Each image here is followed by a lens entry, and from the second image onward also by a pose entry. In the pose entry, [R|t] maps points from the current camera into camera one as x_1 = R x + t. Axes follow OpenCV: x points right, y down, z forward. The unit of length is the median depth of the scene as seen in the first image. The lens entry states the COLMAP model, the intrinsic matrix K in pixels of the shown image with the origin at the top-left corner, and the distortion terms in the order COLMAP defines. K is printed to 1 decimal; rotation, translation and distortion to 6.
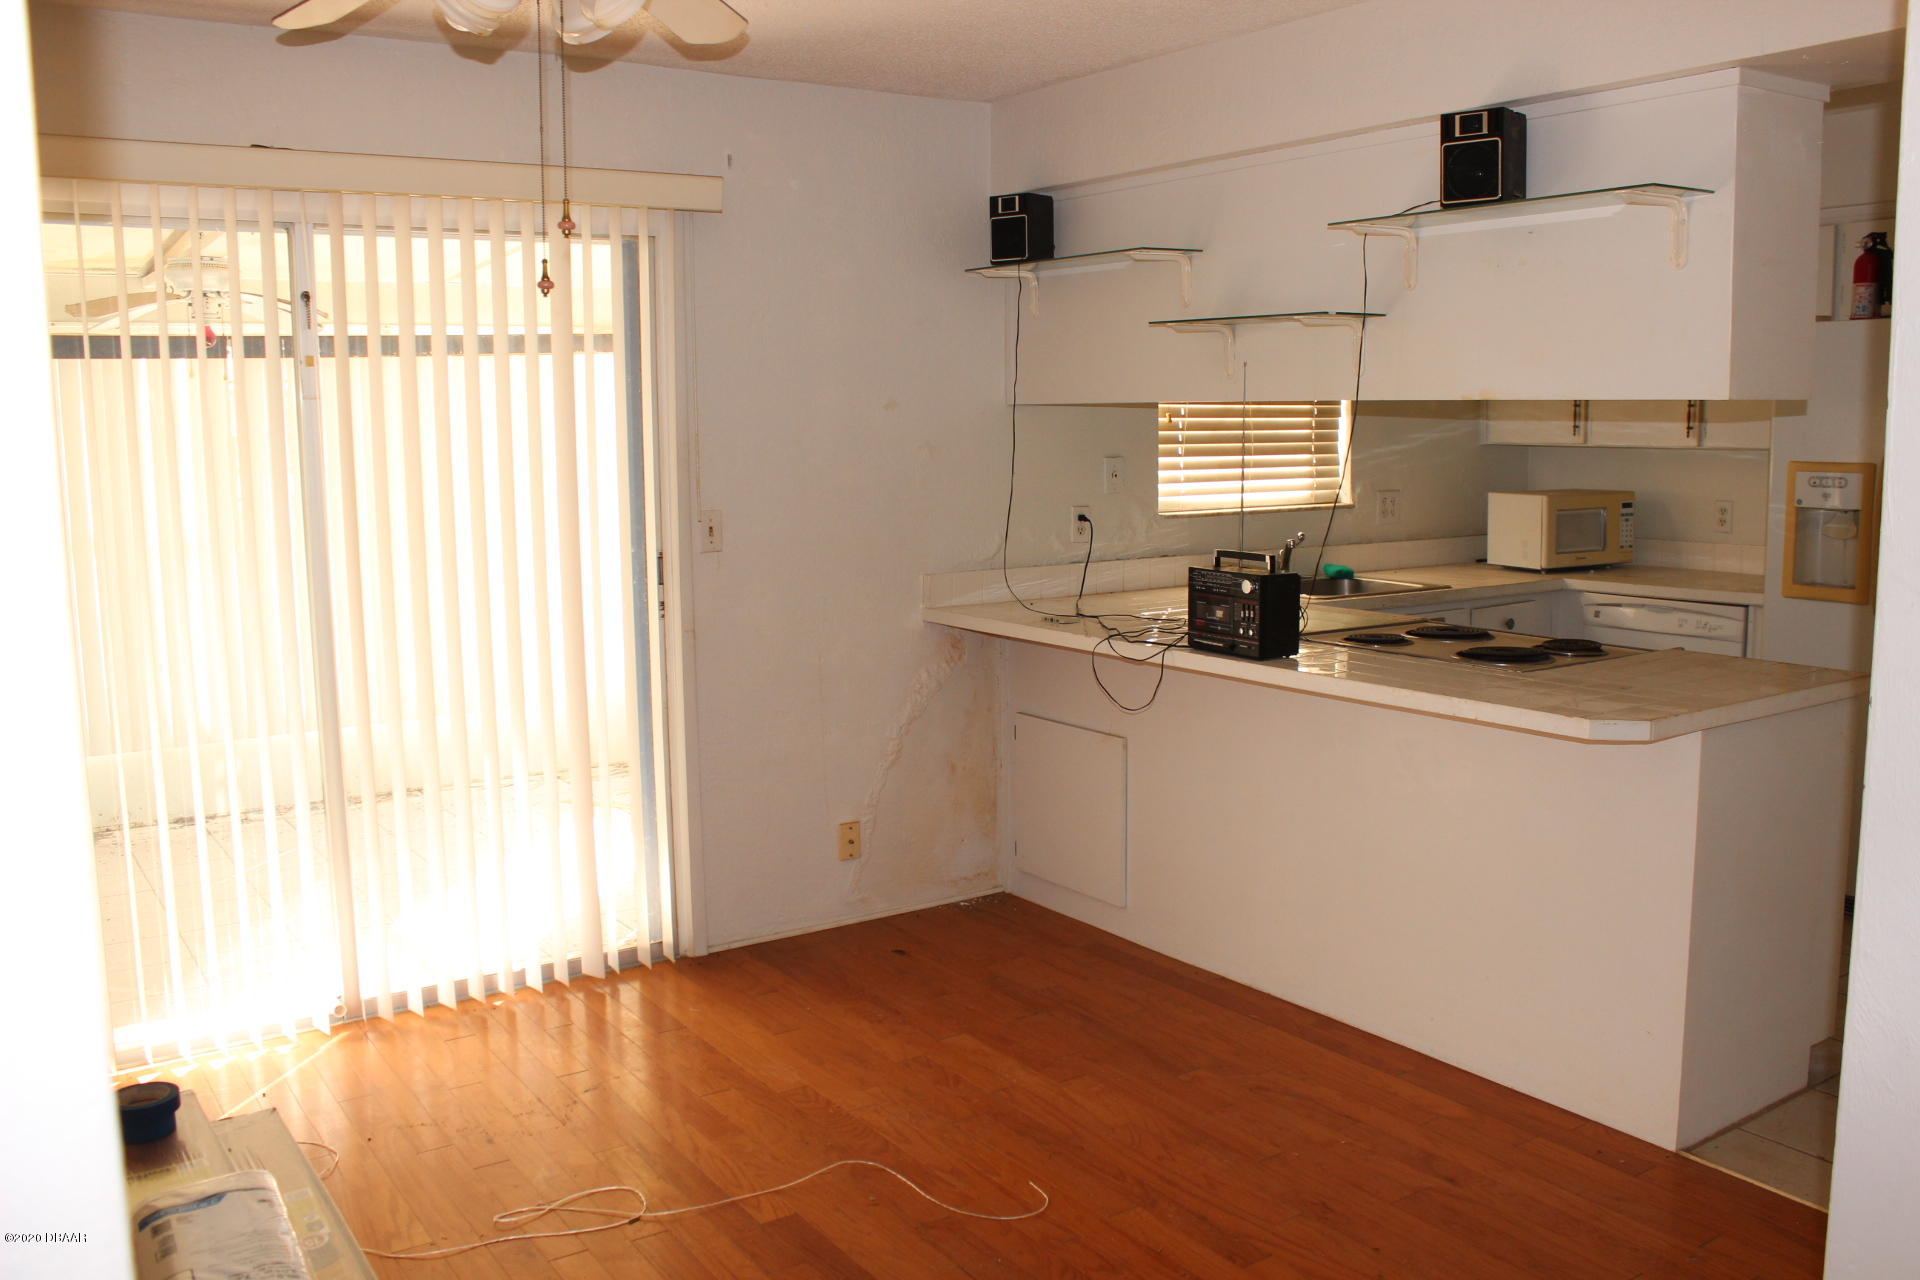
lens RADIAL K [[1624.4, 0, 973.0], [0, 1624.4, 622.9], [0, 0, 1]] dist [-0.160685, 0.154701]
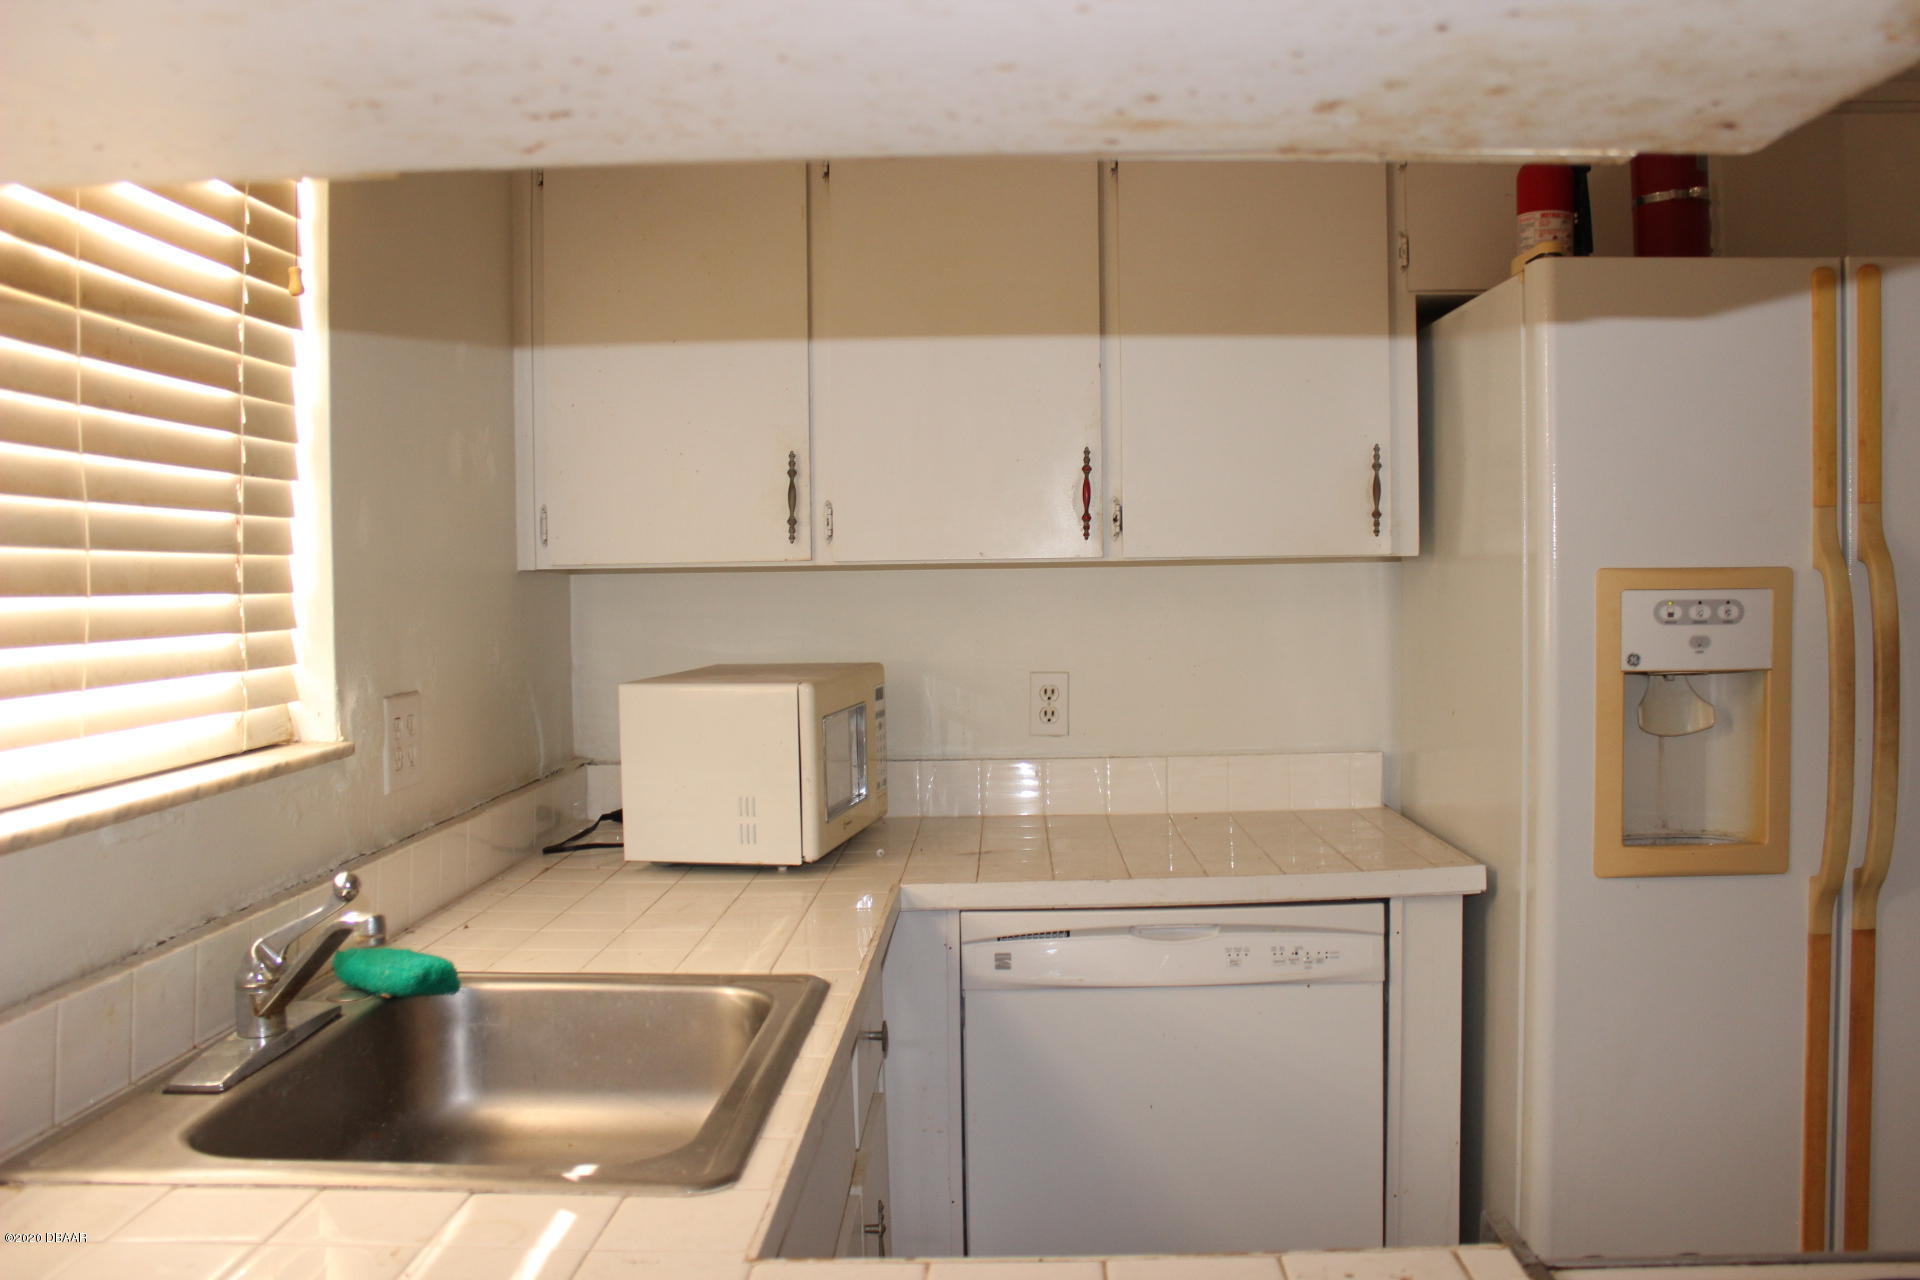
lens RADIAL K [[1624.4, 0, 966.2], [0, 1624.4, 641.8], [0, 0, 1]] dist [-0.160685, 0.154701]
pose [[0.575119, -0.030785, 0.817490, 0.045022], [0.112301, 0.992802, -0.041619, -0.068178], [-0.810325, 0.115741, 0.574437, 0.722063]]
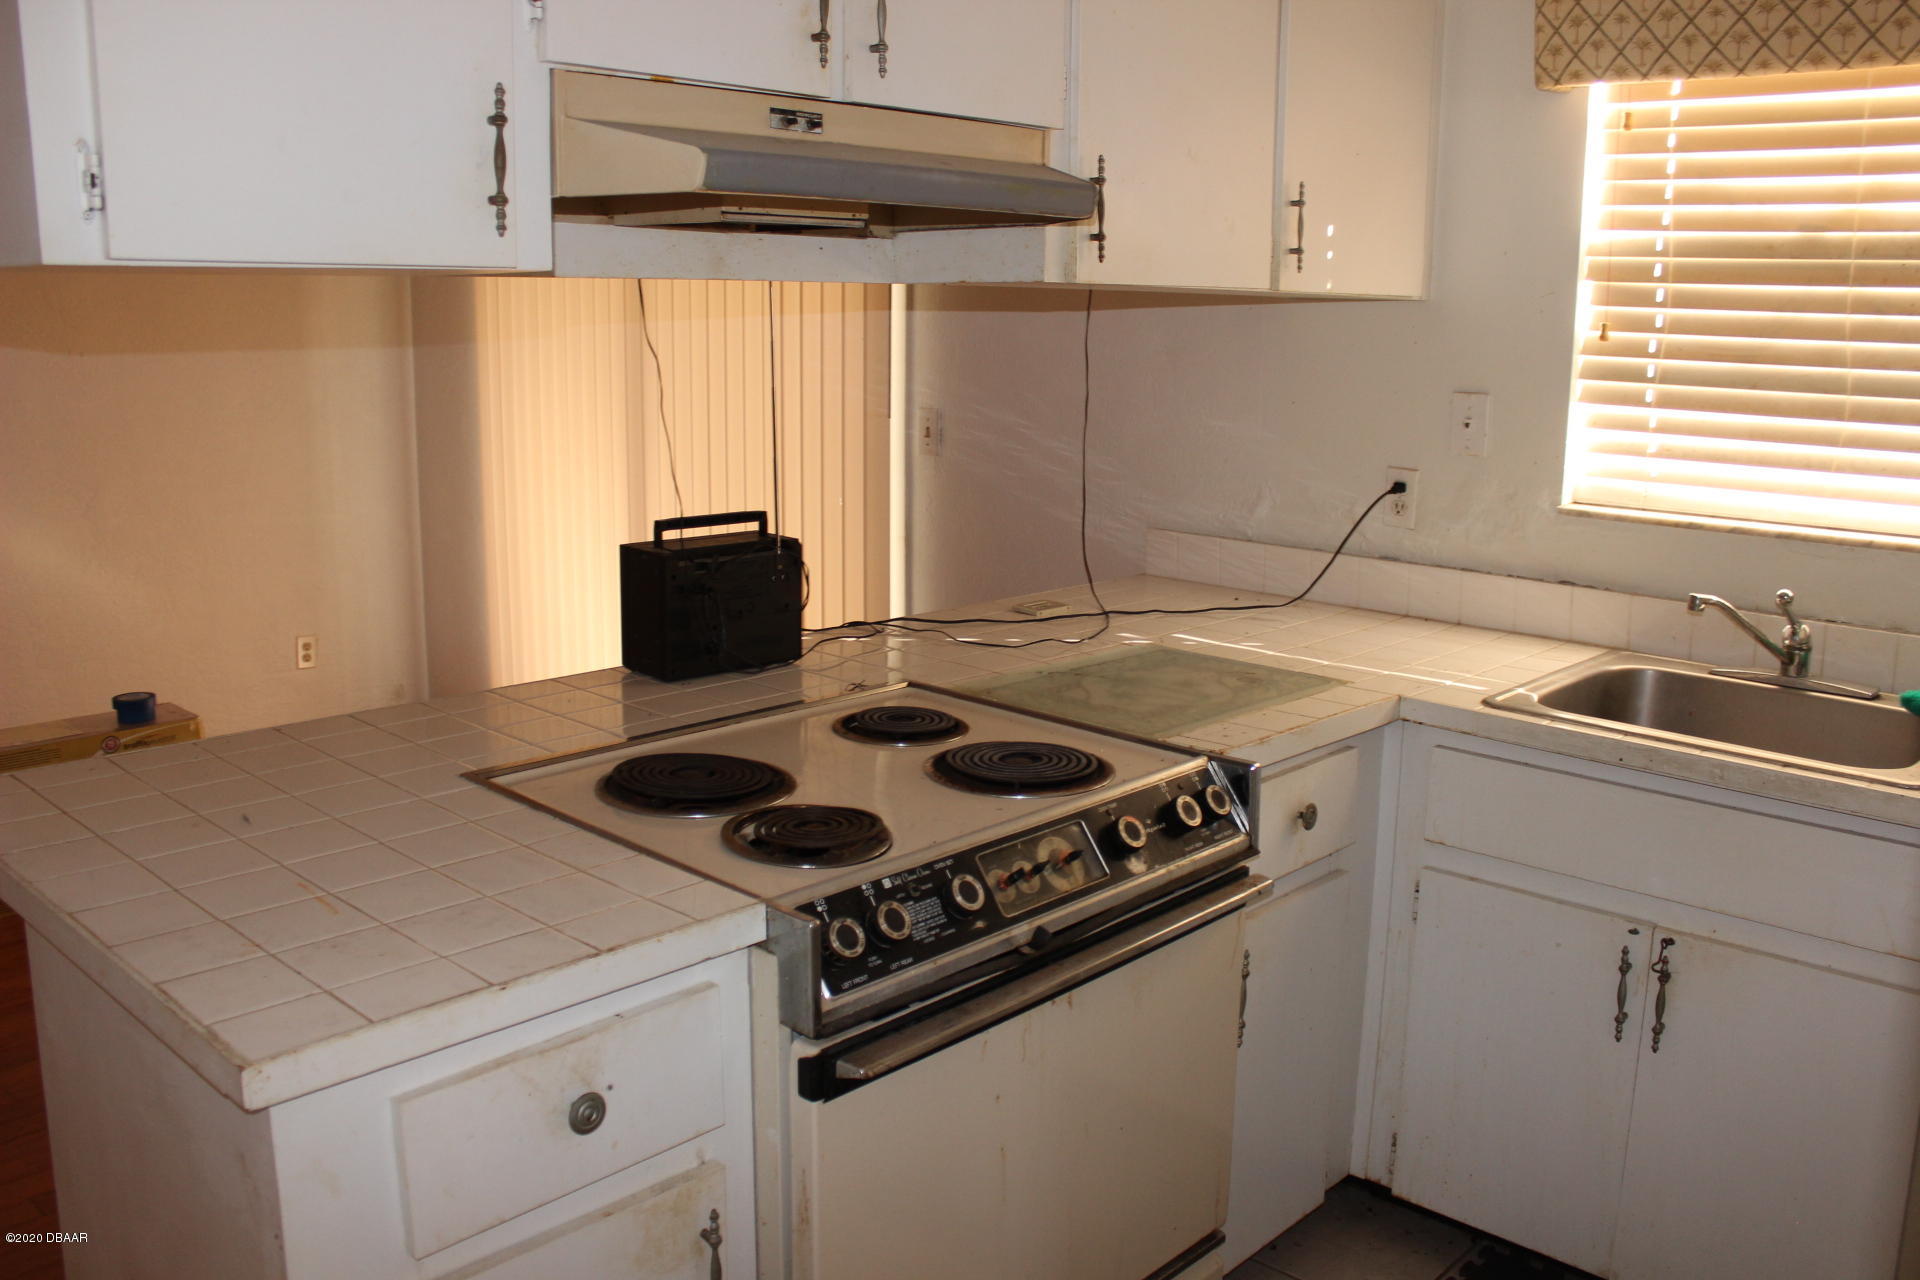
lens RADIAL K [[1624.4, 0, 974.1], [0, 1624.4, 619.8], [0, 0, 1]] dist [-0.160685, 0.154701]
pose [[0.231517, 0.199476, -0.952160, 0.551972], [-0.142313, 0.975167, 0.169692, -0.086658], [0.962365, 0.096218, 0.254156, 0.628013]]
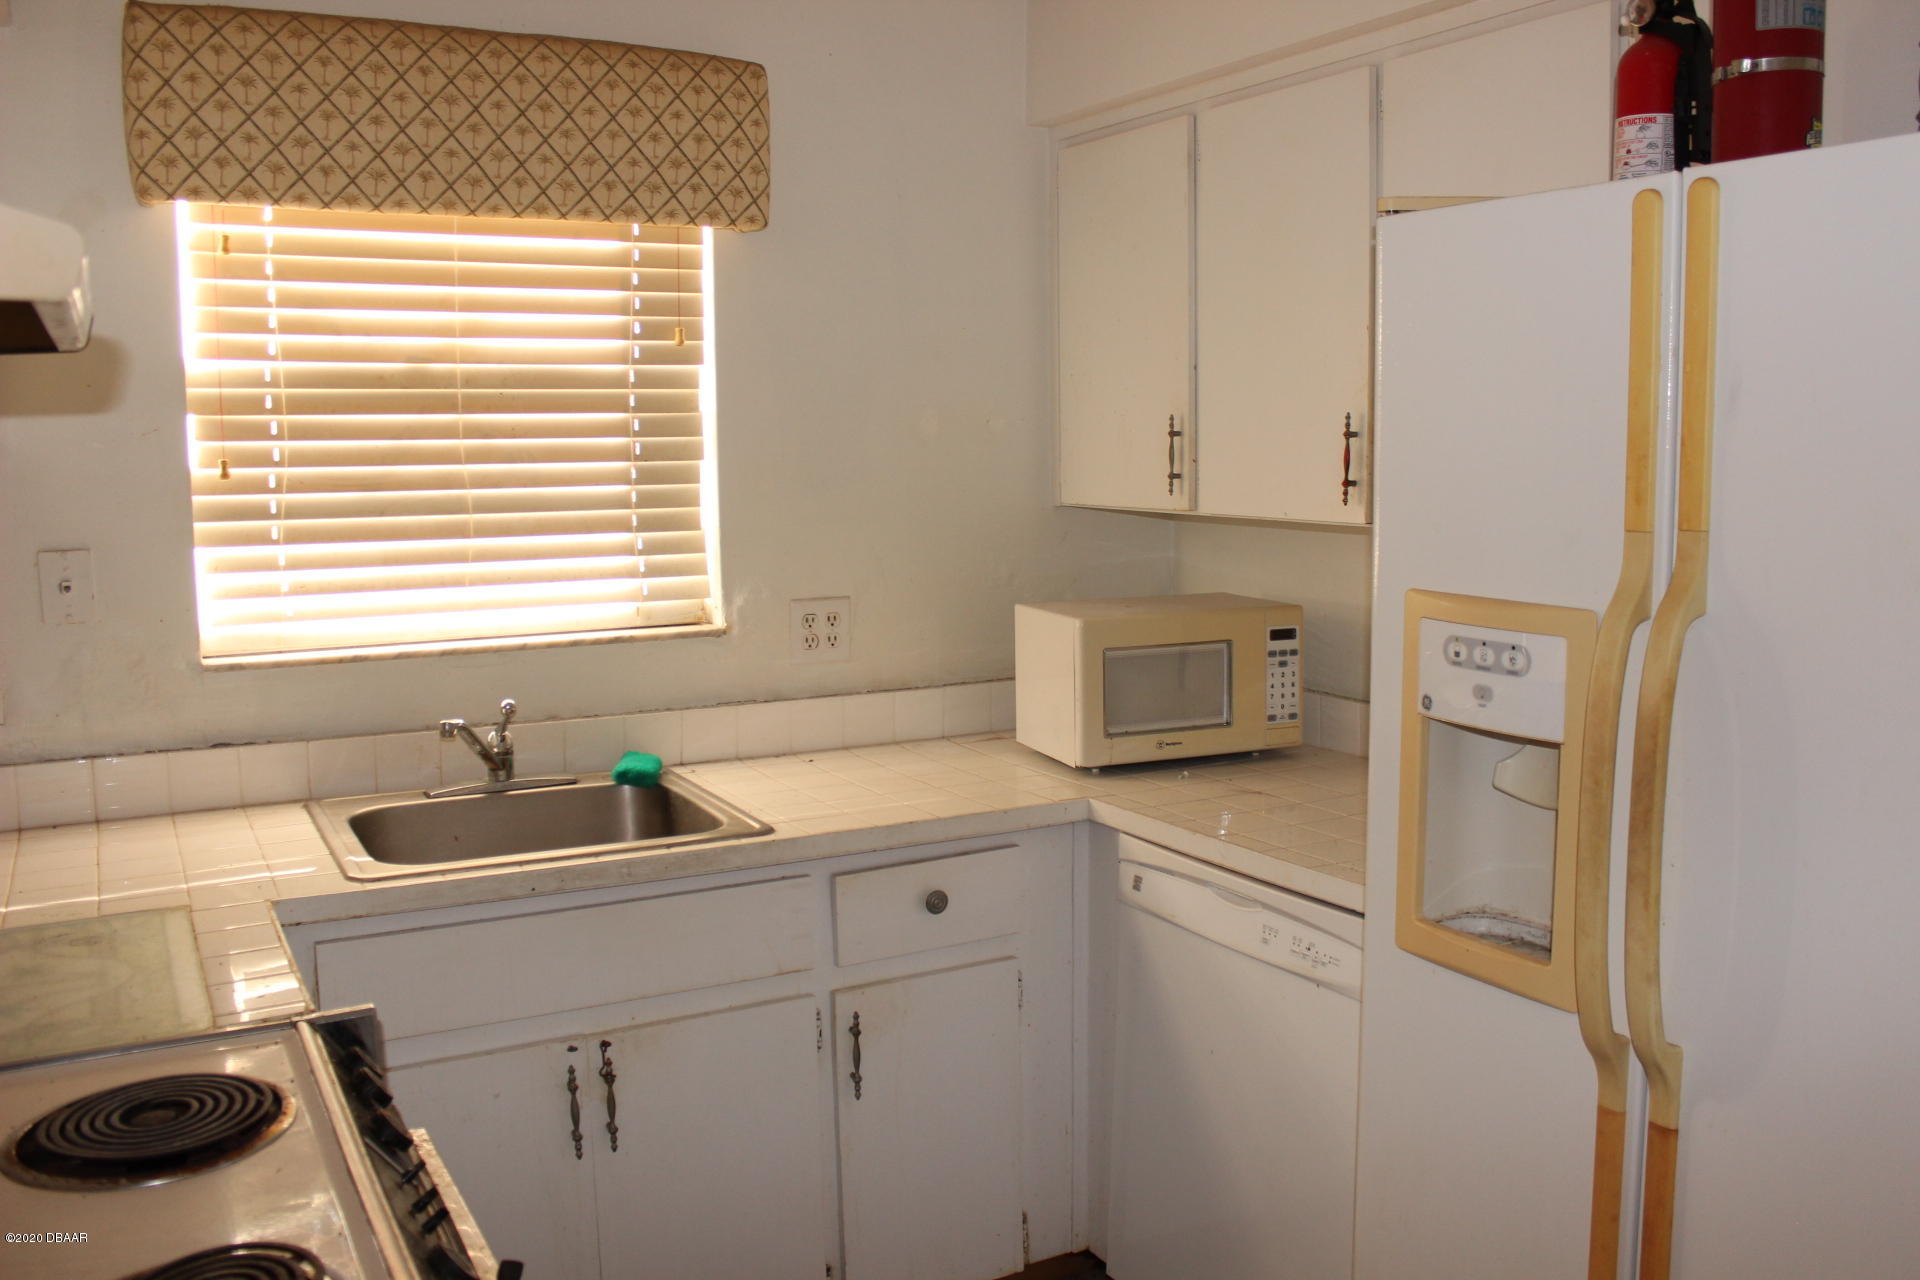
lens RADIAL K [[1624.4, 0, 970.1], [0, 1624.4, 634.6], [0, 0, 1]] dist [-0.160685, 0.154701]
pose [[0.996646, 0.014262, -0.080587, 0.362761], [-0.014567, 0.999889, -0.003198, -0.072570], [0.080532, 0.004362, 0.996742, 0.499627]]
